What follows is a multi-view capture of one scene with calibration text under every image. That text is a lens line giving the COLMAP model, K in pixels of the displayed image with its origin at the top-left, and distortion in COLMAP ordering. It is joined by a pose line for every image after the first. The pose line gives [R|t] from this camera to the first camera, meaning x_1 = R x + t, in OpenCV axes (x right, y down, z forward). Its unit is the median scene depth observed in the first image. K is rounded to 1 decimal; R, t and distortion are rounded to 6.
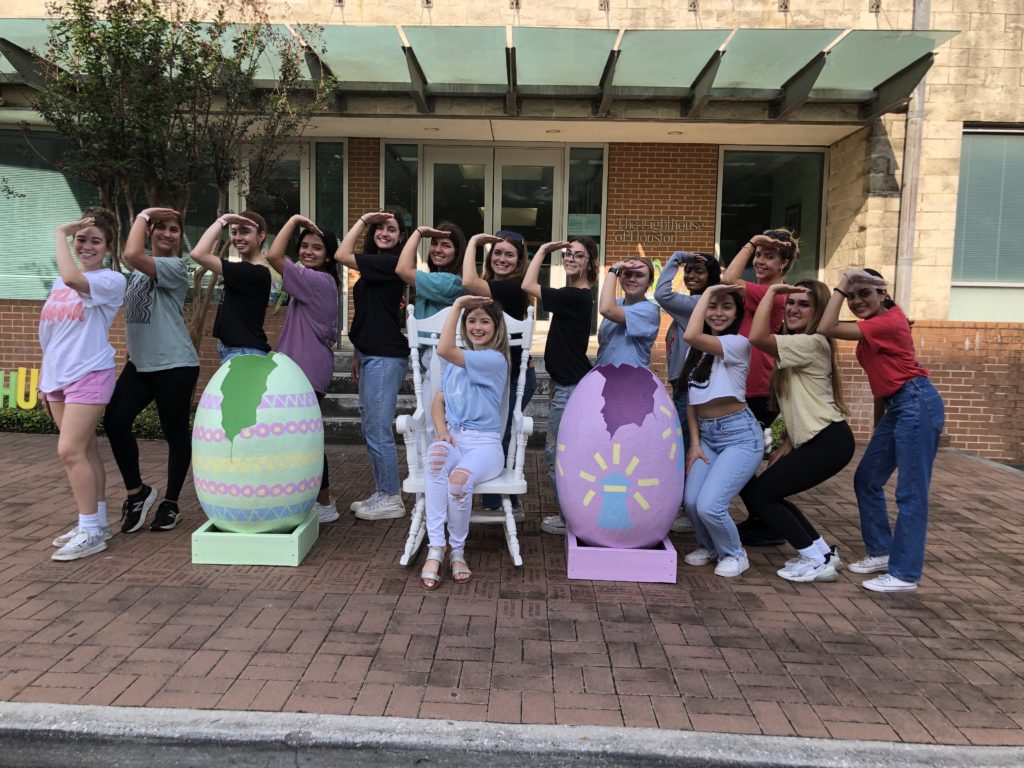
lens RADIAL K [[890.2, 0, 512.0], [0, 890.2, 384.0], [0, 0, 1]] dist [0.007436, -0.005805]
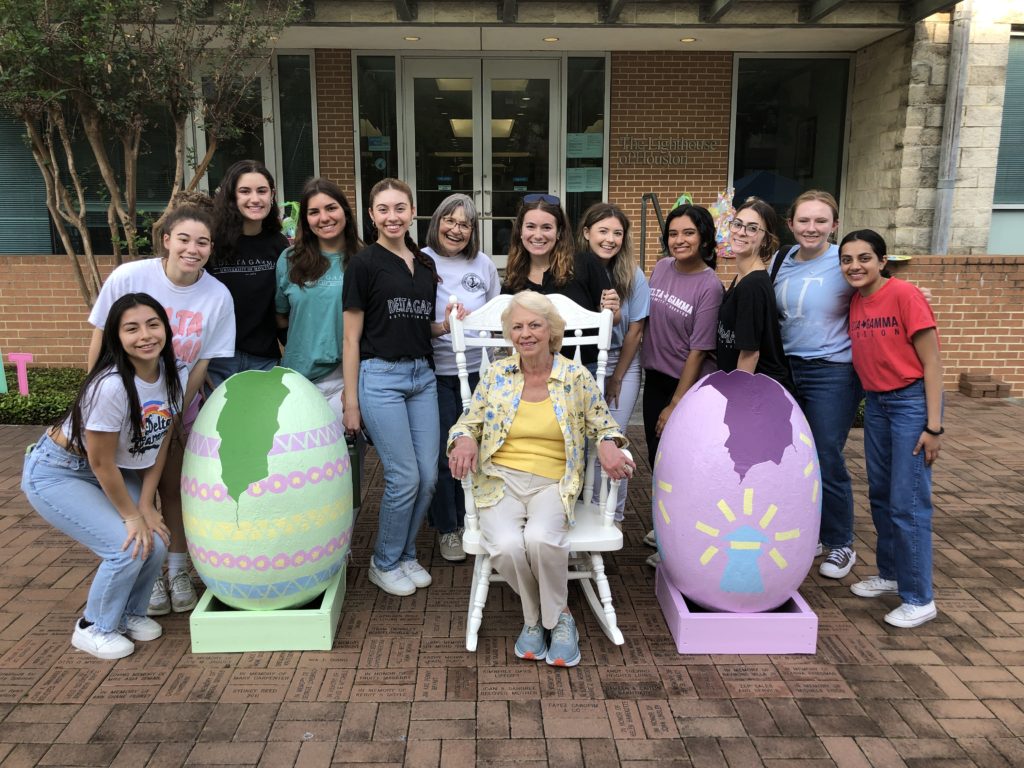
lens RADIAL K [[890.2, 0, 512.0], [0, 890.2, 384.0], [0, 0, 1]] dist [0.007436, -0.005805]
pose [[0.998492, -0.030805, 0.045431, -0.111193], [0.025896, 0.994141, 0.104943, -0.102232], [-0.048398, -0.103608, 0.993440, 0.247236]]
